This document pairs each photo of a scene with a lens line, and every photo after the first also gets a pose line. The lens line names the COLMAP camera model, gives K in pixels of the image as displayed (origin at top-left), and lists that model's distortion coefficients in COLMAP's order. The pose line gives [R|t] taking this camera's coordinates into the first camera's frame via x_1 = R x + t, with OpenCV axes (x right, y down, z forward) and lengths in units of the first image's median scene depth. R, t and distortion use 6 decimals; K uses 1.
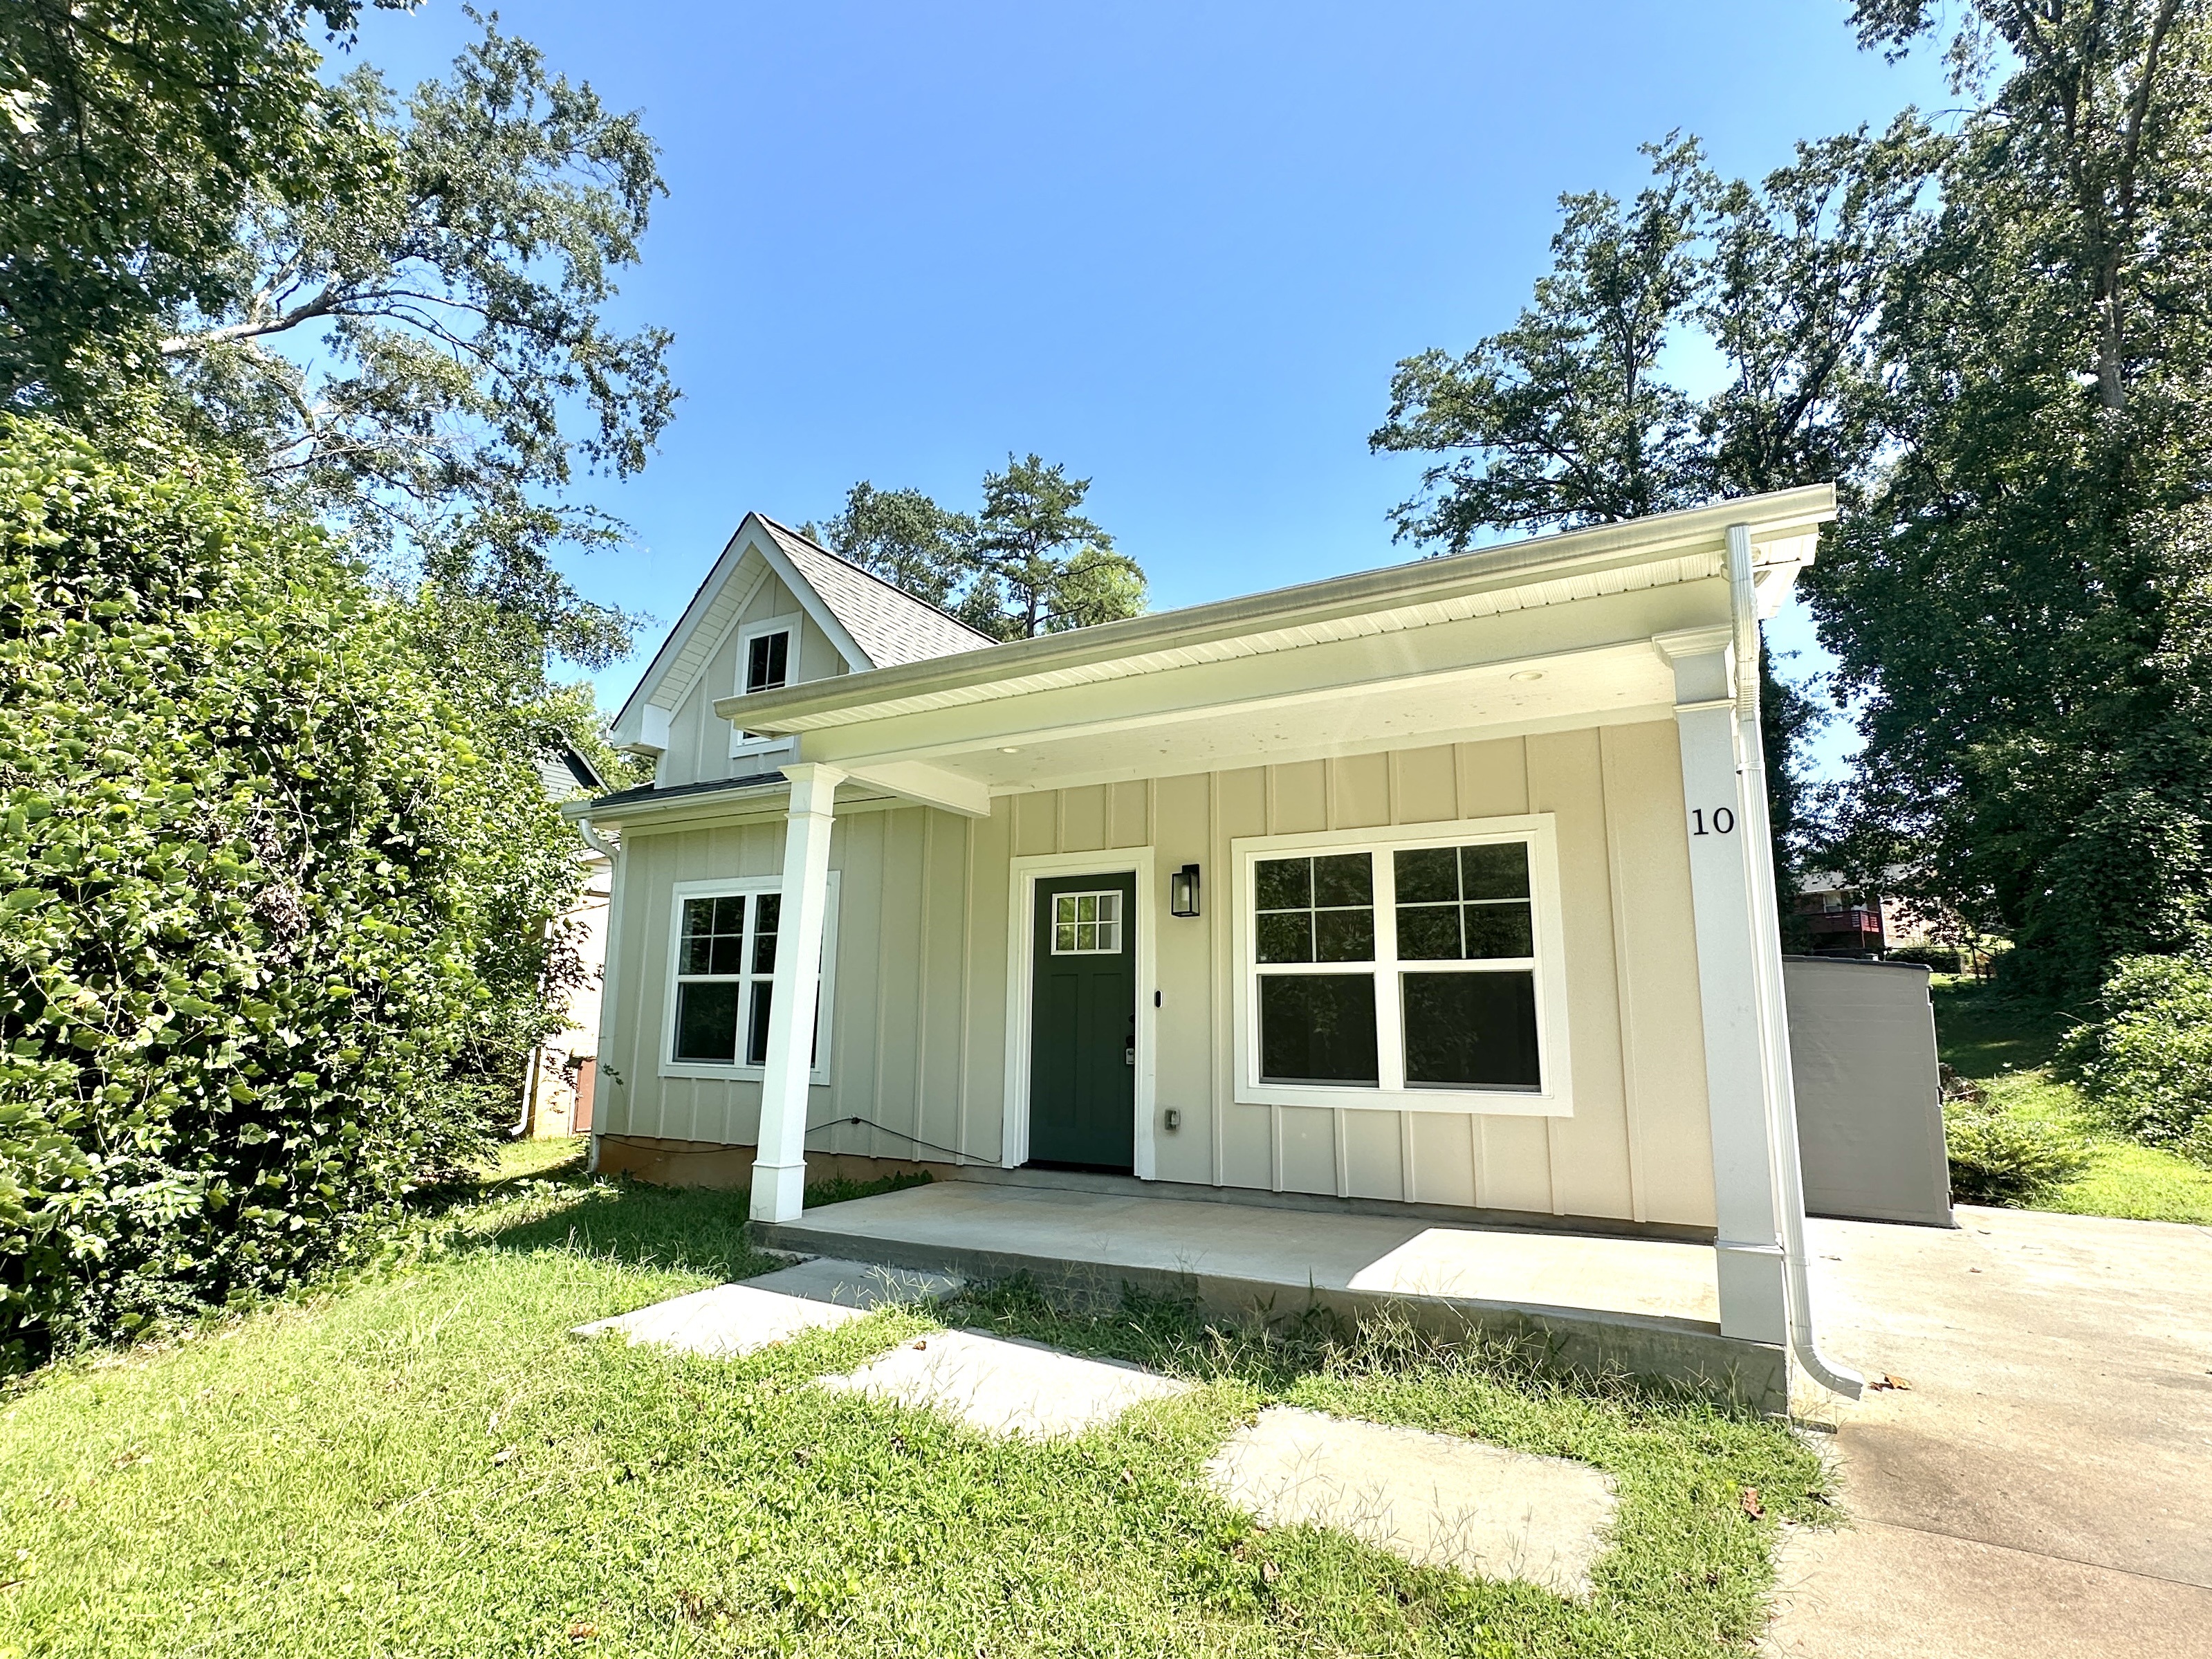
lens RADIAL K [[1109.5, 0, 1105.4], [0, 1109.5, 833.1], [0, 0, 1]] dist [-0.001209, -0.000093]
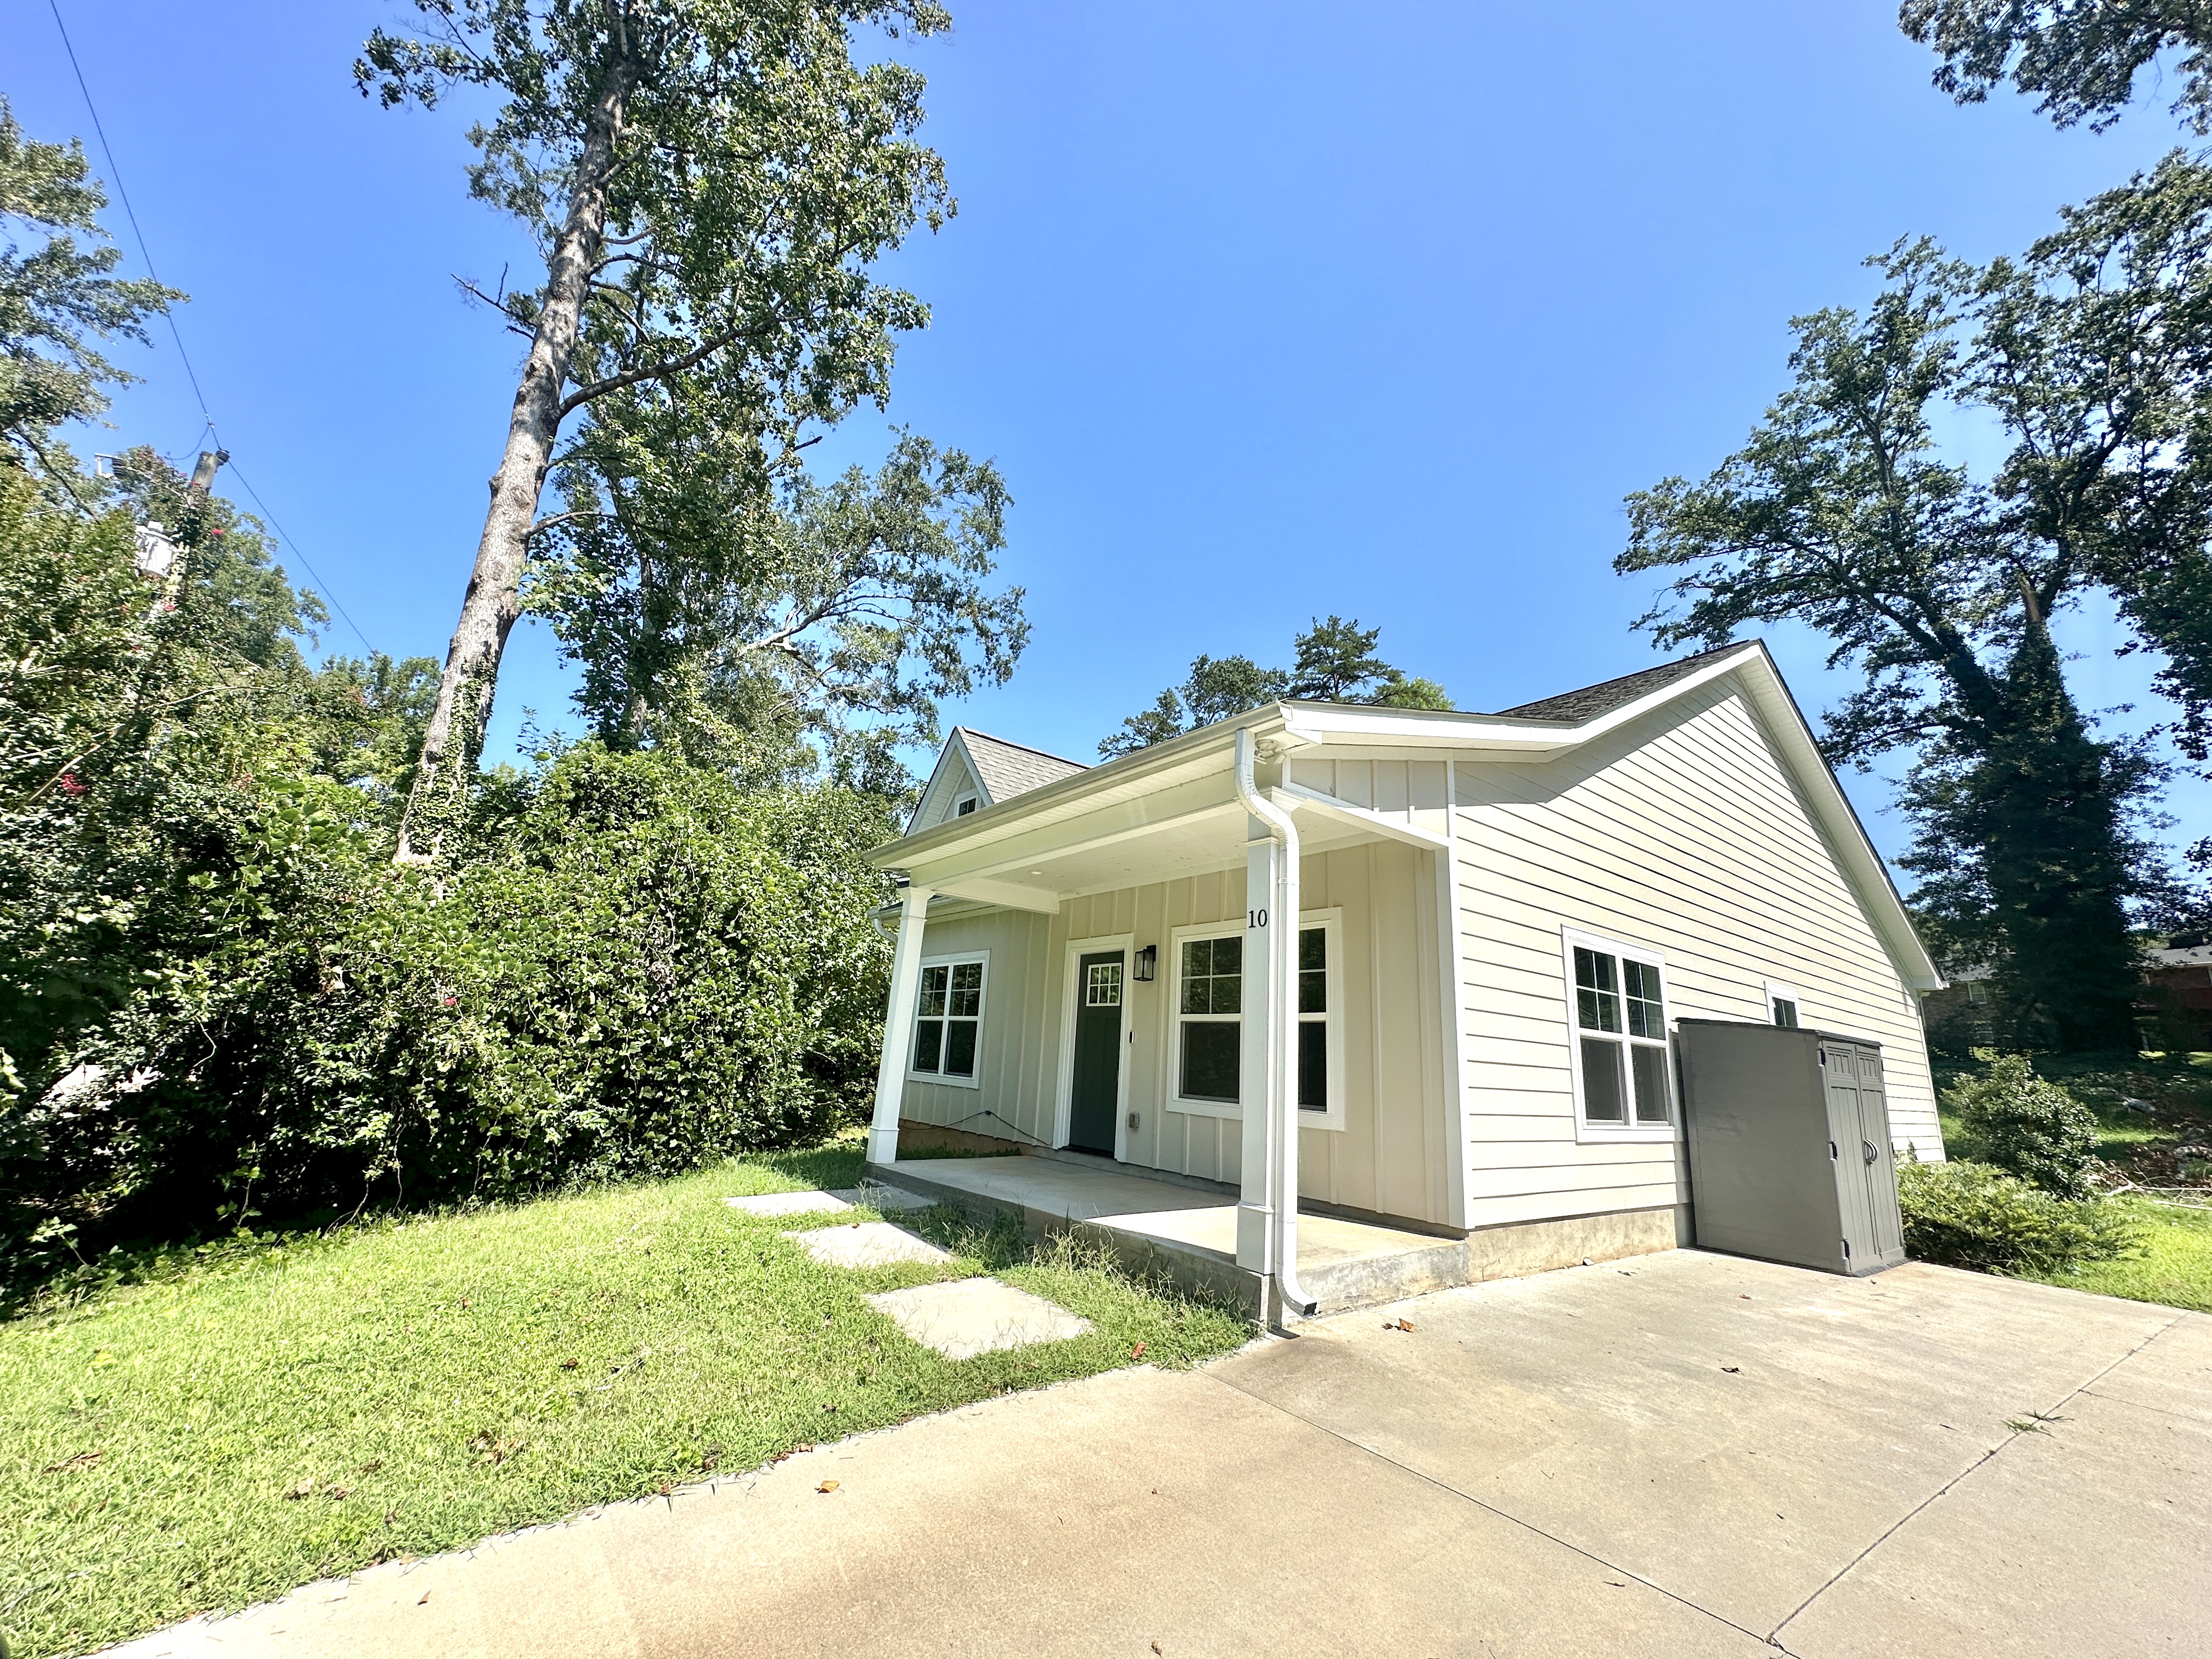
lens RADIAL K [[882.9, 0, 1109.3], [0, 882.9, 832.5], [0, 0, 1]] dist [-0.002761, 0.001308]
pose [[0.923791, -0.056900, -0.378645, 0.164590], [0.022224, 0.995198, -0.095329, -0.003412], [0.382251, 0.079649, 0.920620, -0.039044]]
